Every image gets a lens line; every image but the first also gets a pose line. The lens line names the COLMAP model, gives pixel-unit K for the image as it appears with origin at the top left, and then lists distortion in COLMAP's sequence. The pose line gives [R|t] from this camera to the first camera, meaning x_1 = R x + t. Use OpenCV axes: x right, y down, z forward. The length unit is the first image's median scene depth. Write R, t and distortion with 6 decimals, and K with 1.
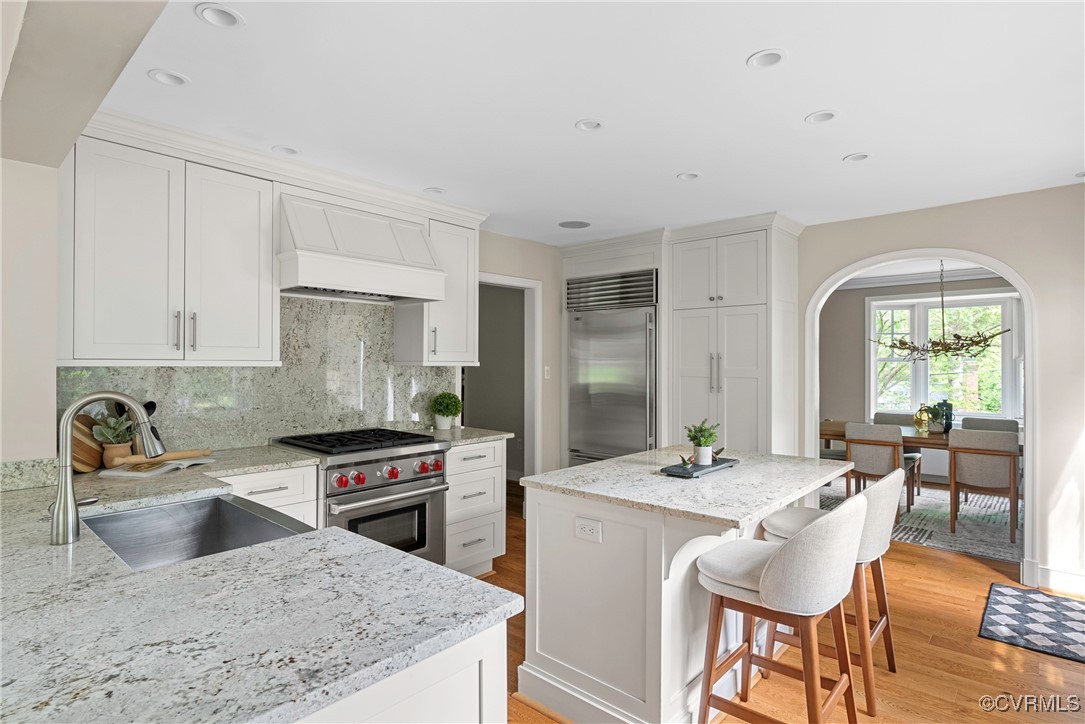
lens RADIAL K [[547.8, 0, 546.1], [0, 547.8, 361.4], [0, 0, 1]] dist [0.004705, -0.000012]
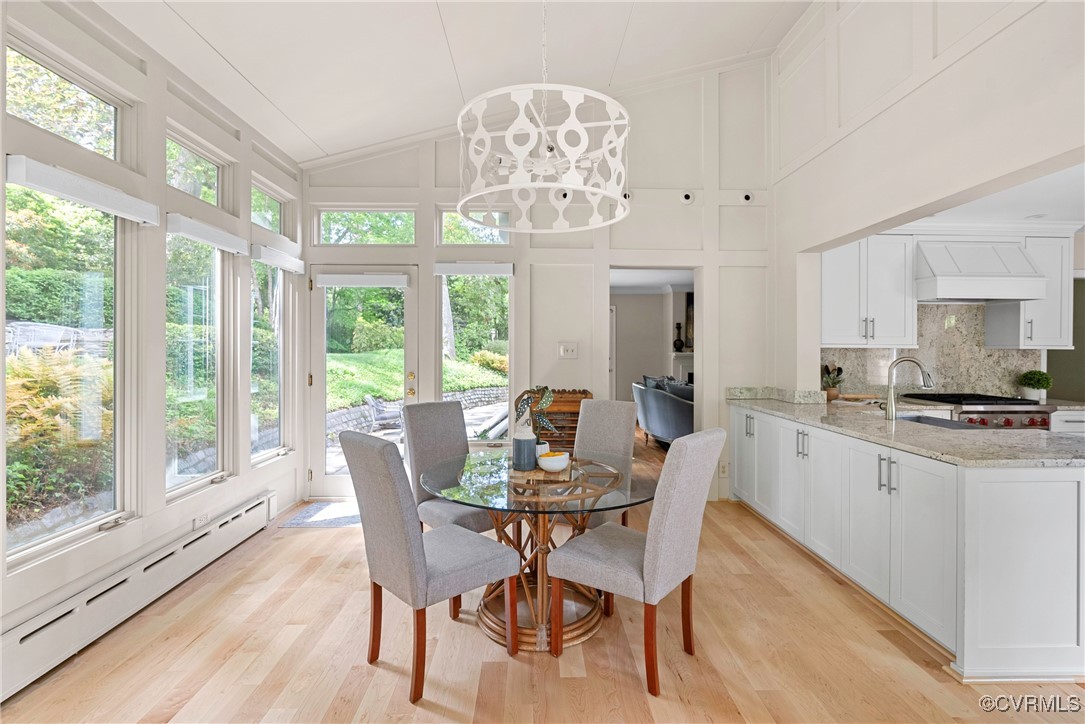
lens RADIAL K [[501.3, 0, 546.0], [0, 501.3, 352.8], [0, 0, 1]] dist [-0.005220, -0.000494]
pose [[0.689900, 0.010395, -0.723830, -0.148982], [-0.001285, 0.999913, 0.013134, 0.003391], [0.723904, -0.008131, 0.689853, -0.704219]]
